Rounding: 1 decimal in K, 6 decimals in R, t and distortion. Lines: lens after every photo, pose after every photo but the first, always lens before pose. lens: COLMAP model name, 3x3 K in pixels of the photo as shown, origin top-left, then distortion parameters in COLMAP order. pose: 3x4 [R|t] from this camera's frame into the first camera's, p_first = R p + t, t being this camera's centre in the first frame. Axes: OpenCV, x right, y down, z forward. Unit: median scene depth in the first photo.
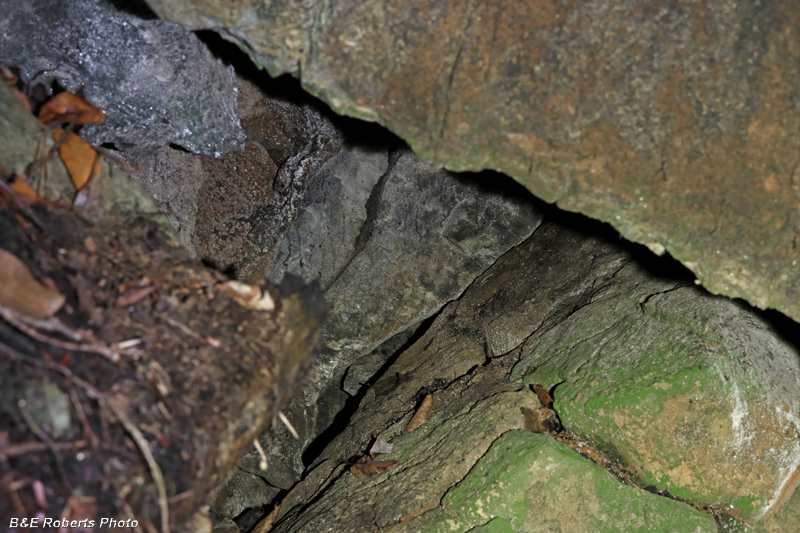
lens RADIAL K [[1249.7, 0, 373.5], [0, 1249.7, 214.0], [0, 0, 1]] dist [0.008717, 0.000000]
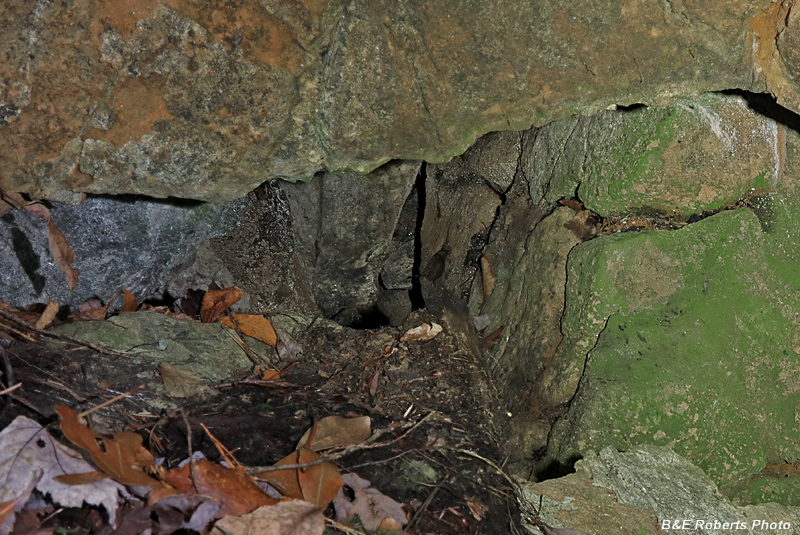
lens RADIAL K [[2068.3, 0, 399.5], [0, 2068.3, 271.3], [0, 0, 1]] dist [-0.029161, 0.000000]
pose [[0.784596, -0.617400, 0.056800, -0.145027], [0.586094, 0.768444, 0.256881, -0.418624], [-0.202246, -0.168258, 0.964772, -0.873260]]
